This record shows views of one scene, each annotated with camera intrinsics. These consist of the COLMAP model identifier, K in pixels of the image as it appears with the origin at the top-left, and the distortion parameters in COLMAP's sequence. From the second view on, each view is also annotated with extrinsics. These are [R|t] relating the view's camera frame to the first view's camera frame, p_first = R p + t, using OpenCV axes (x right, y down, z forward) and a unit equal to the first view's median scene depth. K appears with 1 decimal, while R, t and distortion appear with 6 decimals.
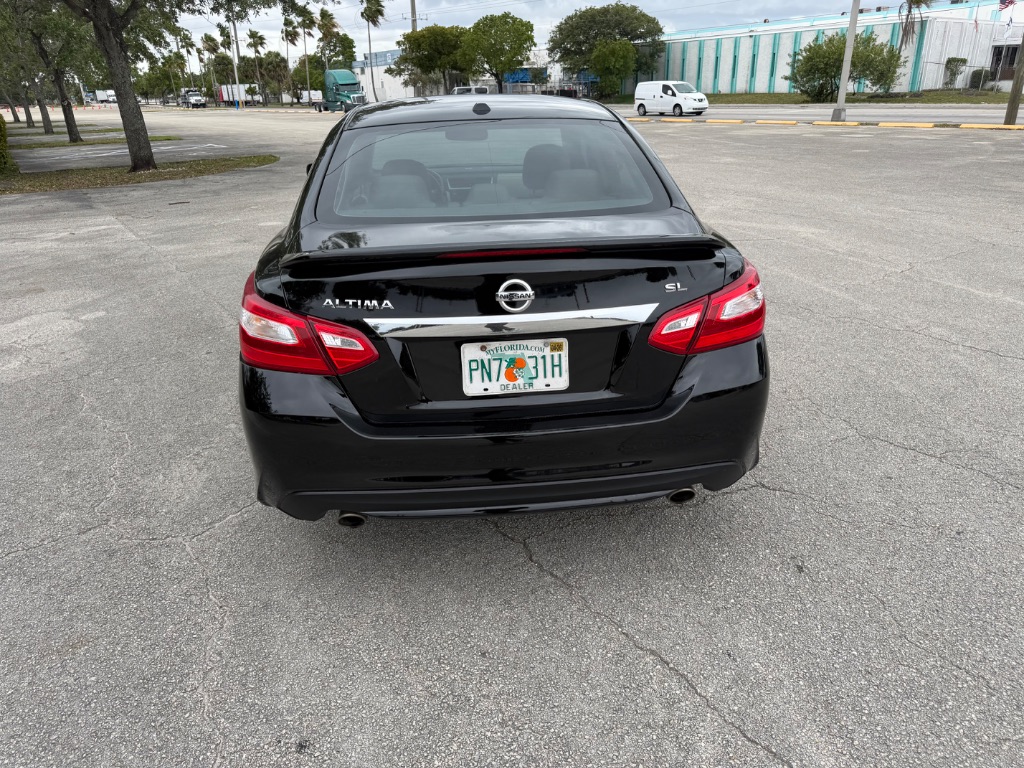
lens RADIAL K [[728.3, 0, 516.8], [0, 728.3, 384.4], [0, 0, 1]] dist [0.027124, -0.030503]
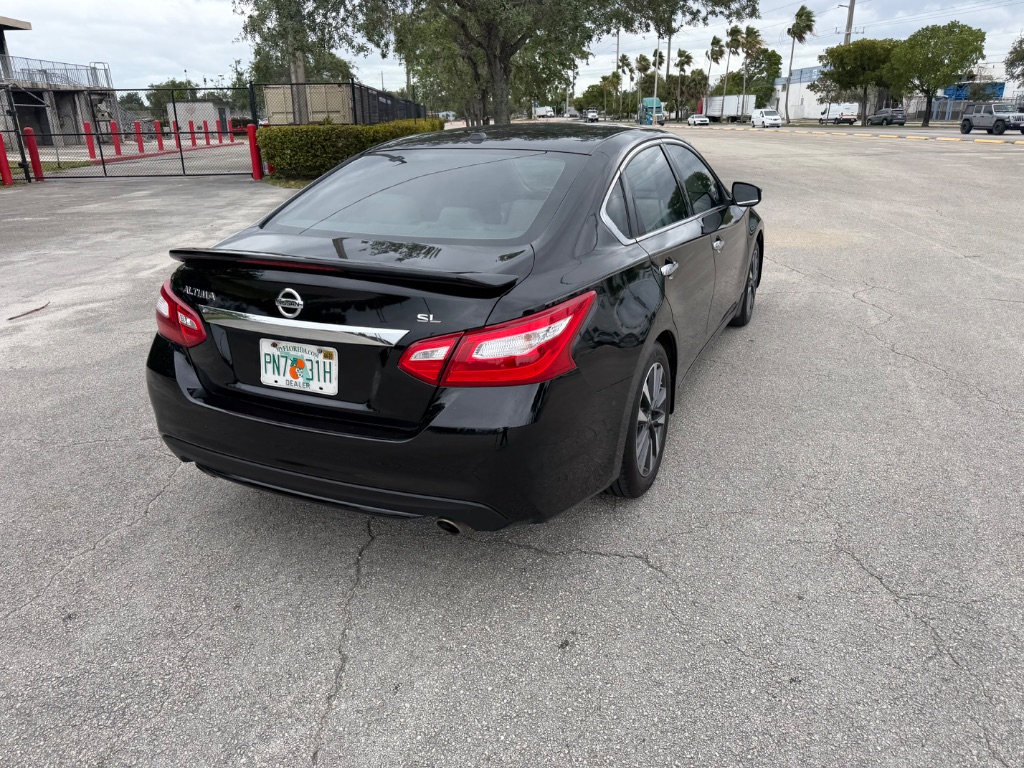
lens RADIAL K [[728.3, 0, 517.2], [0, 728.3, 380.0], [0, 0, 1]] dist [0.027124, -0.030503]
pose [[0.862712, 0.184065, -0.471007, 0.630404], [-0.195645, 0.980362, 0.024768, -0.074780], [0.466317, 0.070783, 0.881782, 0.128278]]
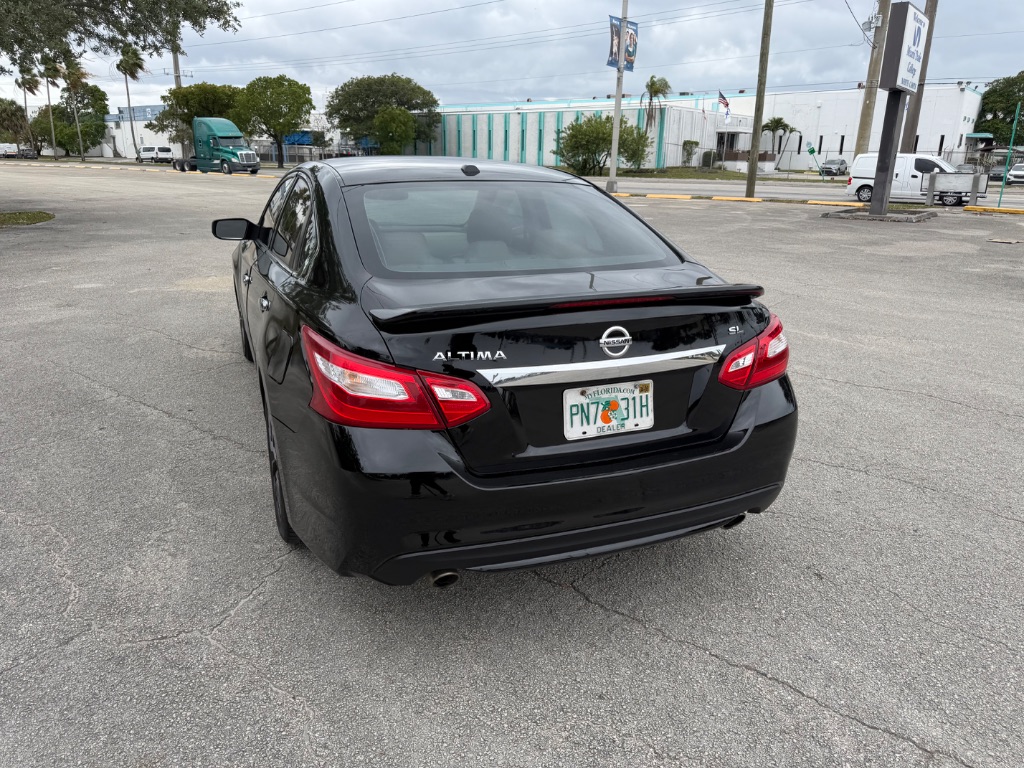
lens RADIAL K [[728.3, 0, 515.8], [0, 728.3, 384.0], [0, 0, 1]] dist [0.027124, -0.030503]
pose [[0.957638, -0.049912, 0.283617, -0.327273], [0.072726, 0.994859, -0.070479, 0.002776], [-0.278641, 0.088120, 0.956344, 0.023626]]
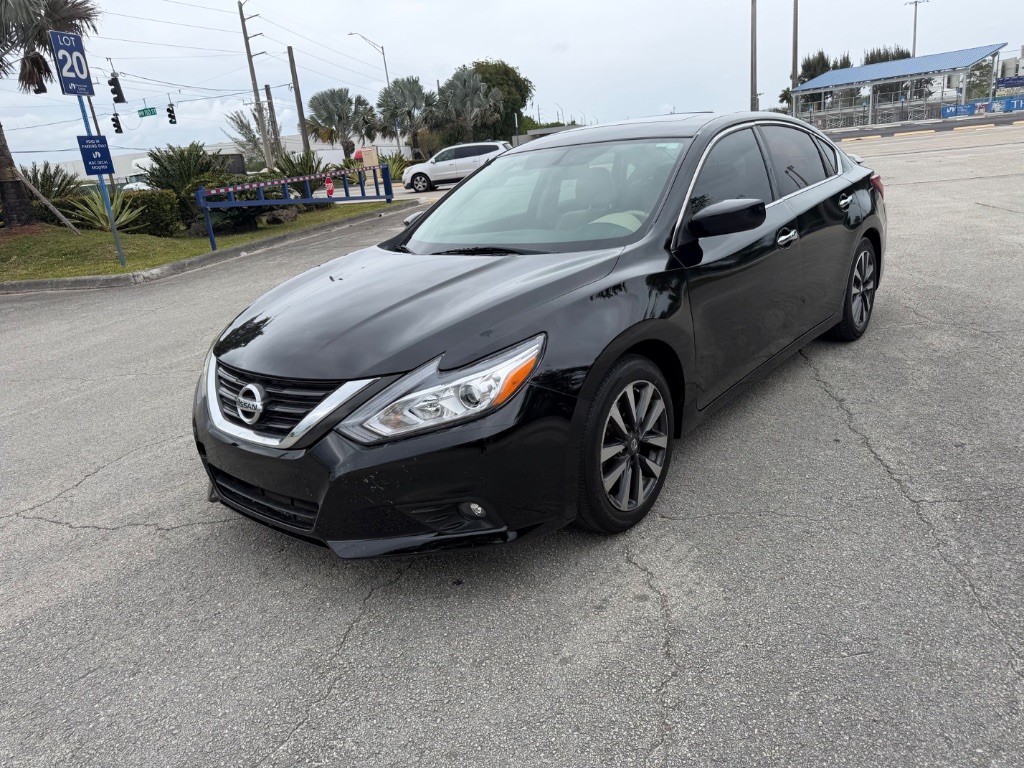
lens RADIAL K [[728.3, 0, 505.9], [0, 728.3, 375.0], [0, 0, 1]] dist [0.027124, -0.030503]
pose [[-0.696514, -0.120984, 0.707270, -1.019733], [0.372451, 0.781540, 0.500476, -0.994690], [-0.613309, 0.612012, -0.499293, 2.641441]]
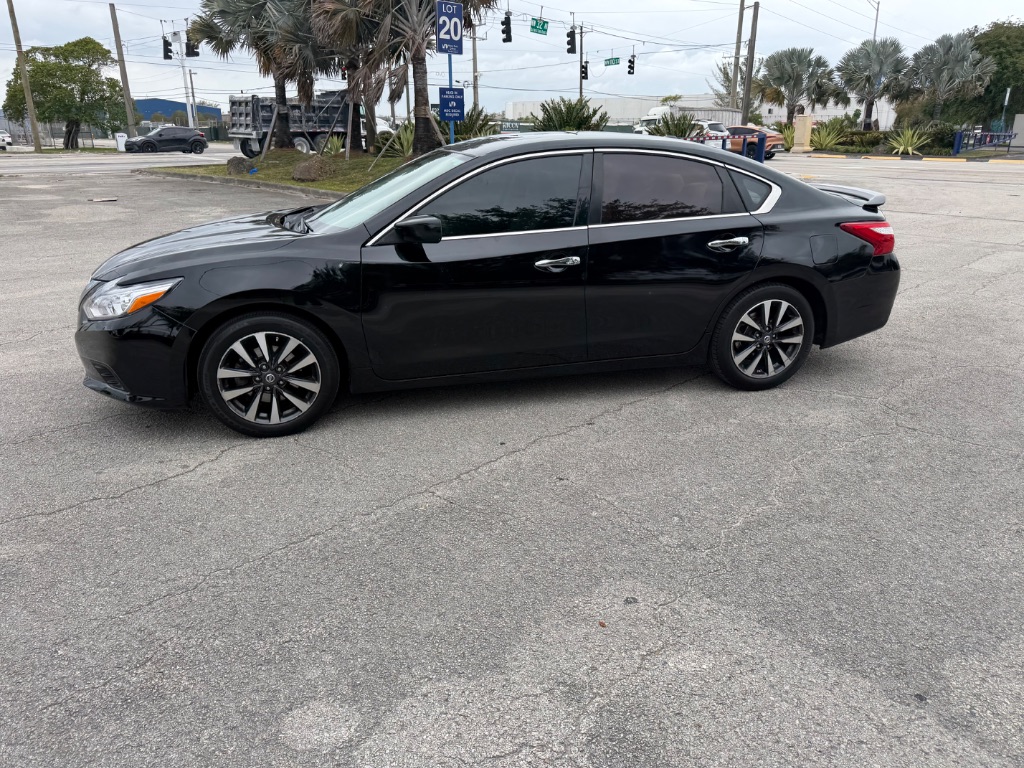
lens RADIAL K [[728.3, 0, 515.4], [0, 728.3, 378.1], [0, 0, 1]] dist [0.027124, -0.030503]
pose [[-0.174427, -0.296489, 0.938973, -1.790828], [0.369970, 0.863987, 0.341539, -0.660761], [-0.912523, 0.406965, -0.041011, 1.755812]]
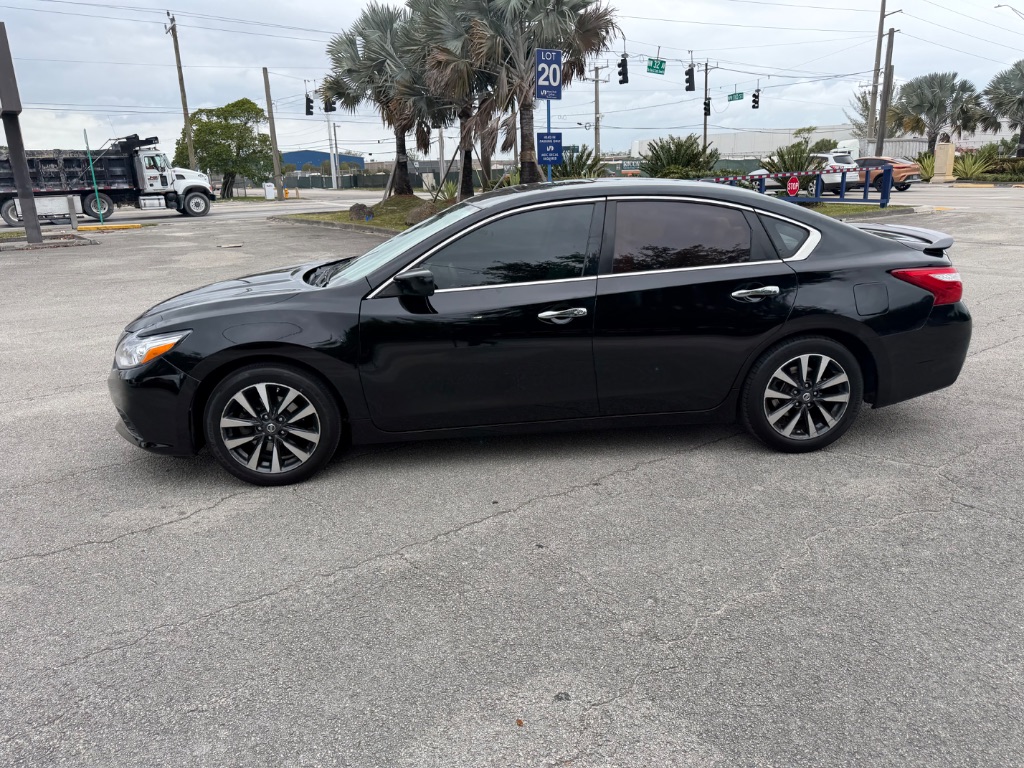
lens RADIAL K [[728.3, 0, 514.8], [0, 728.3, 373.3], [0, 0, 1]] dist [0.027124, -0.030503]
pose [[-0.006858, -0.245470, 0.969380, -1.752217], [0.400557, 0.887558, 0.227584, -0.588734], [-0.916246, 0.389853, 0.092238, 1.531991]]
